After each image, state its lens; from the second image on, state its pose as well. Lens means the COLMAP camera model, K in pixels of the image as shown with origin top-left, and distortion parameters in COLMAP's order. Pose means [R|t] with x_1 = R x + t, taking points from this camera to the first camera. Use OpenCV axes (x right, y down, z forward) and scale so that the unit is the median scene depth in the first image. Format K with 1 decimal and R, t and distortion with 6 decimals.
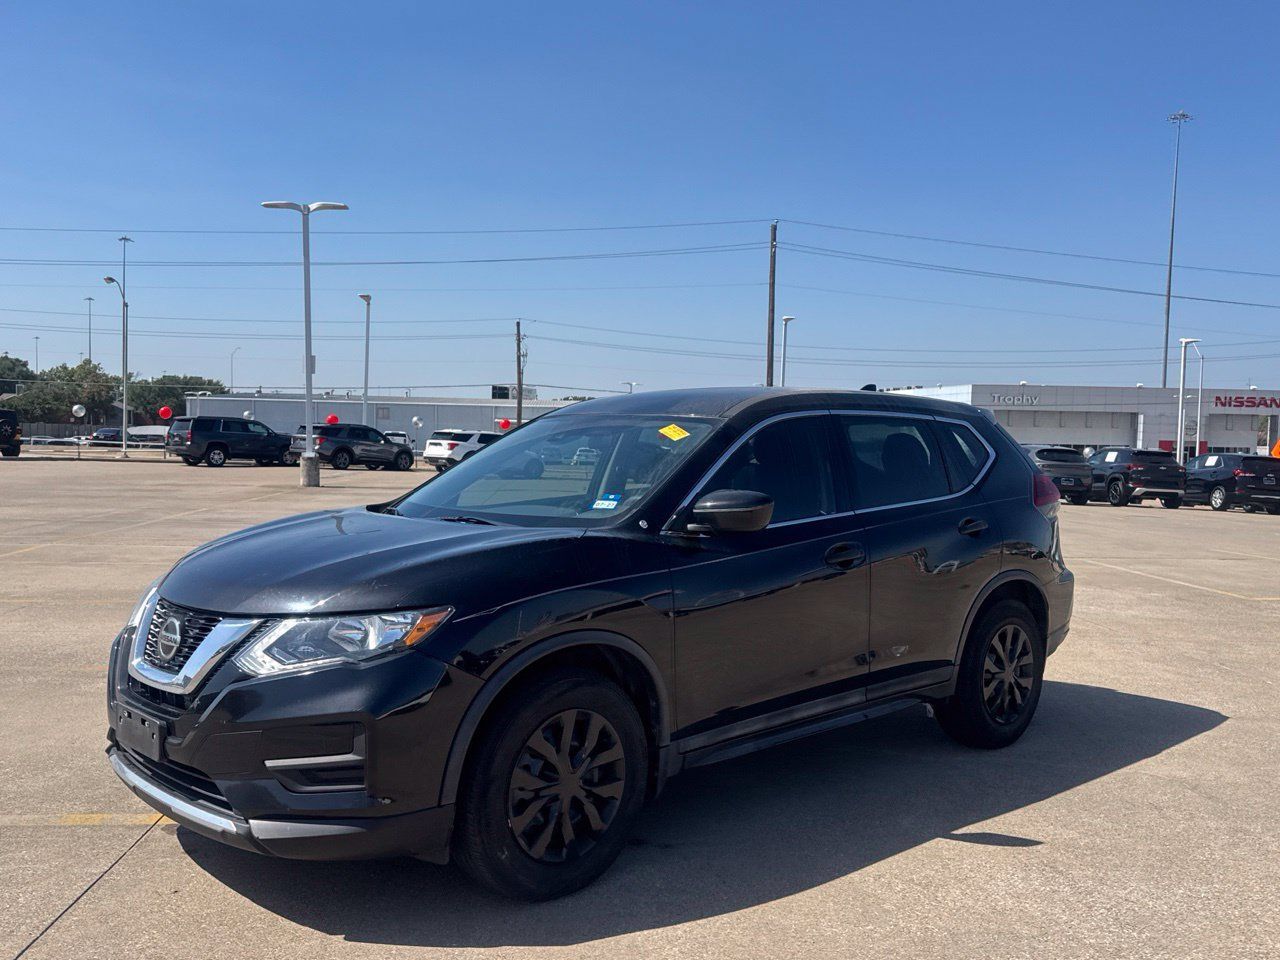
lens RADIAL K [[1128.9, 0, 634.6], [0, 1128.9, 486.5], [0, 0, 1]] dist [0.152671, -0.297315]
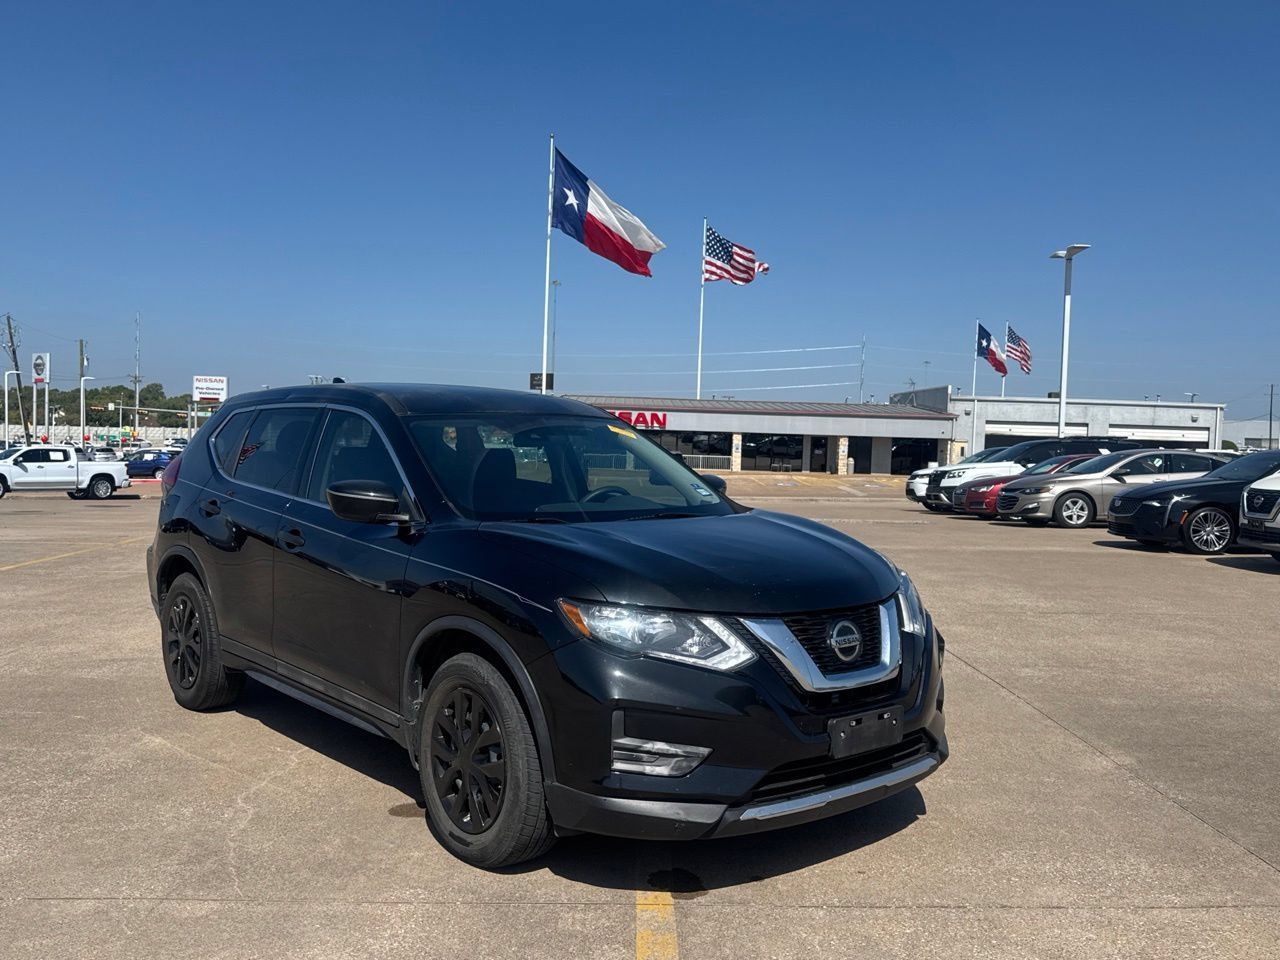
lens RADIAL K [[1128.9, 0, 629.0], [0, 1128.9, 492.4], [0, 0, 1]] dist [0.152671, -0.297315]
pose [[0.060569, -0.067689, 0.995866, -1.001433], [0.028641, 0.997405, 0.066052, -0.053905], [-0.997753, 0.024522, 0.062350, 0.785141]]
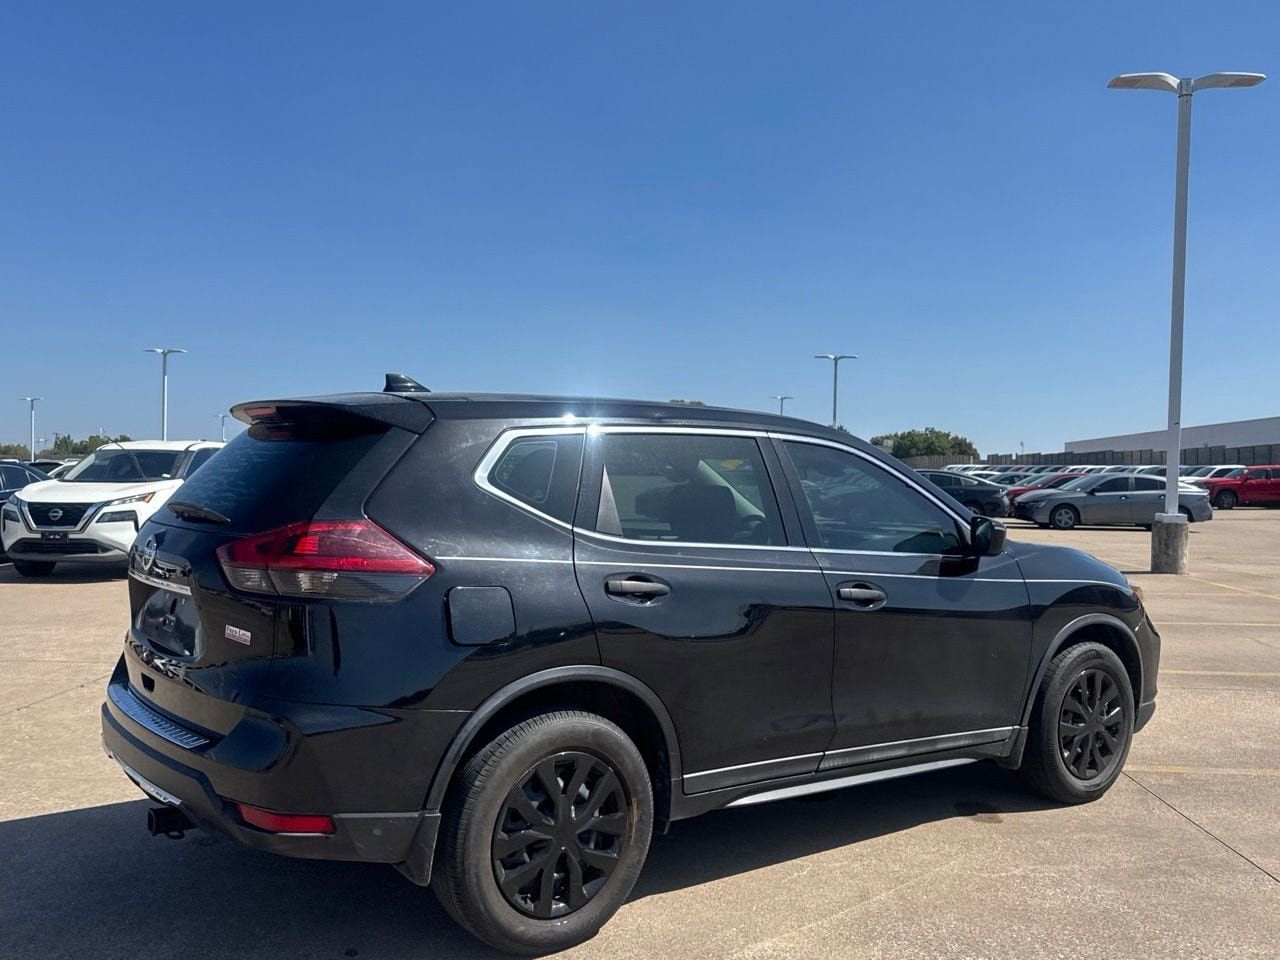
lens RADIAL K [[1128.9, 0, 640.8], [0, 1128.9, 467.0], [0, 0, 1]] dist [0.152671, -0.297315]
pose [[-0.991867, -0.030017, 0.123691, -0.017161], [-0.024416, 0.998617, 0.046553, -0.084911], [-0.124918, 0.043154, -0.991228, 1.939705]]
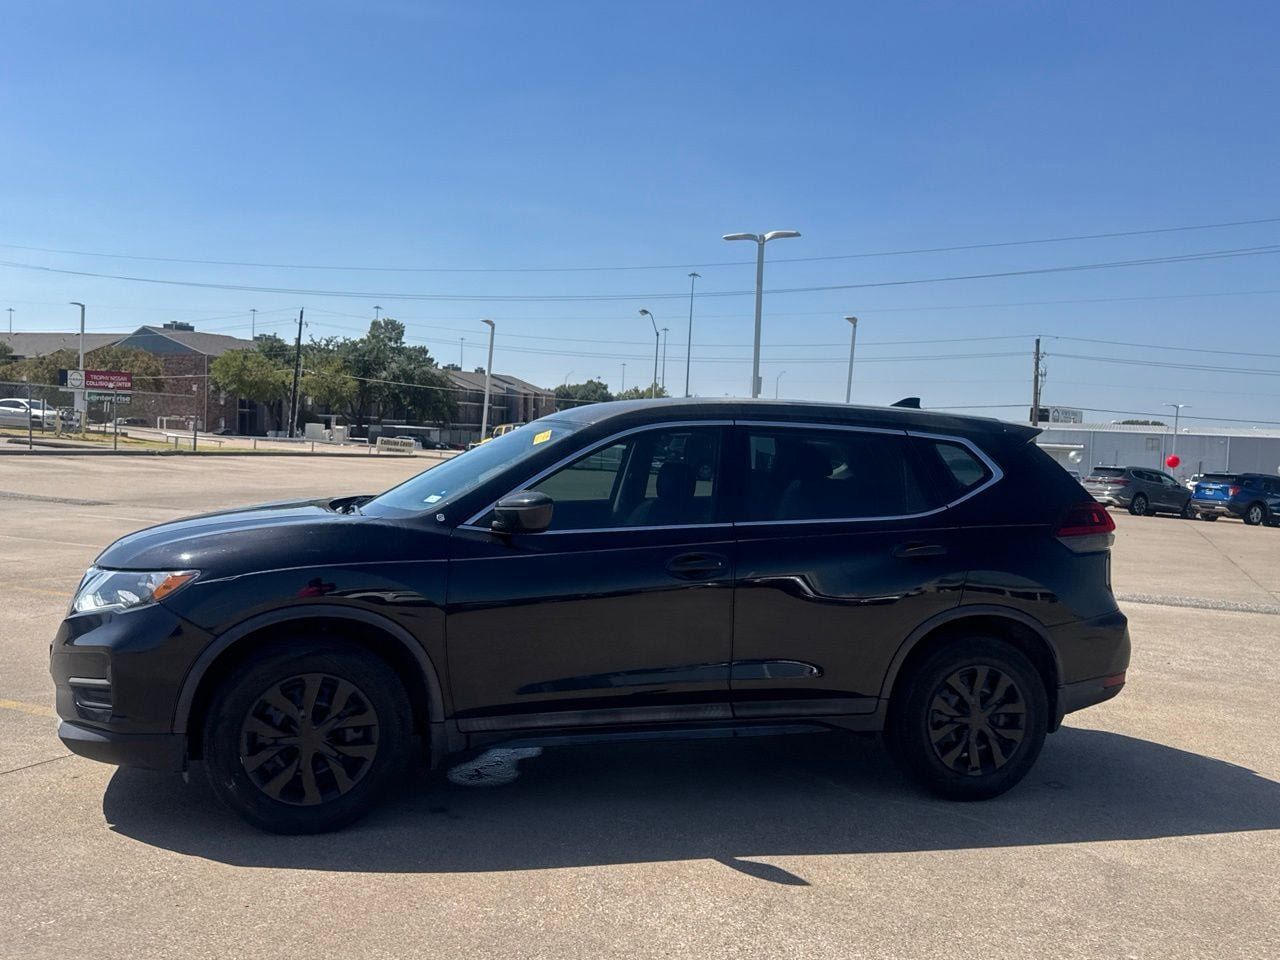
lens RADIAL K [[1128.9, 0, 633.6], [0, 1128.9, 485.9], [0, 0, 1]] dist [0.152671, -0.297315]
pose [[0.891568, 0.041264, -0.451004, 0.507390], [-0.050092, 0.998715, -0.007647, 0.001150], [0.450109, 0.029409, 0.892489, 0.078173]]
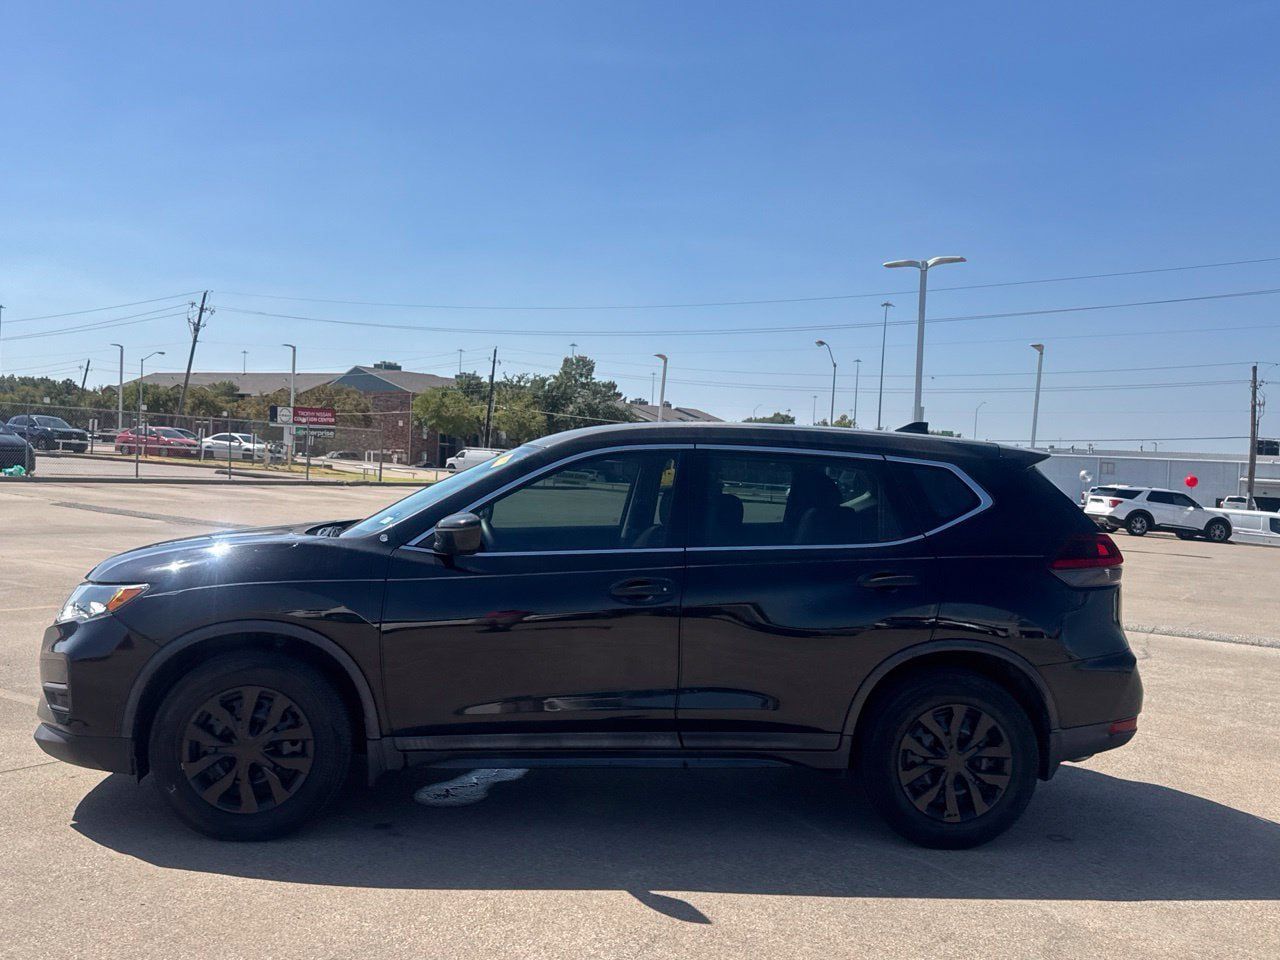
lens RADIAL K [[1128.9, 0, 631.9], [0, 1128.9, 484.8], [0, 0, 1]] dist [0.152671, -0.297315]
pose [[0.802367, 0.031753, -0.595986, 0.663209], [-0.060629, 0.997754, -0.028466, -0.001695], [0.593744, 0.058974, 0.802490, 0.181023]]
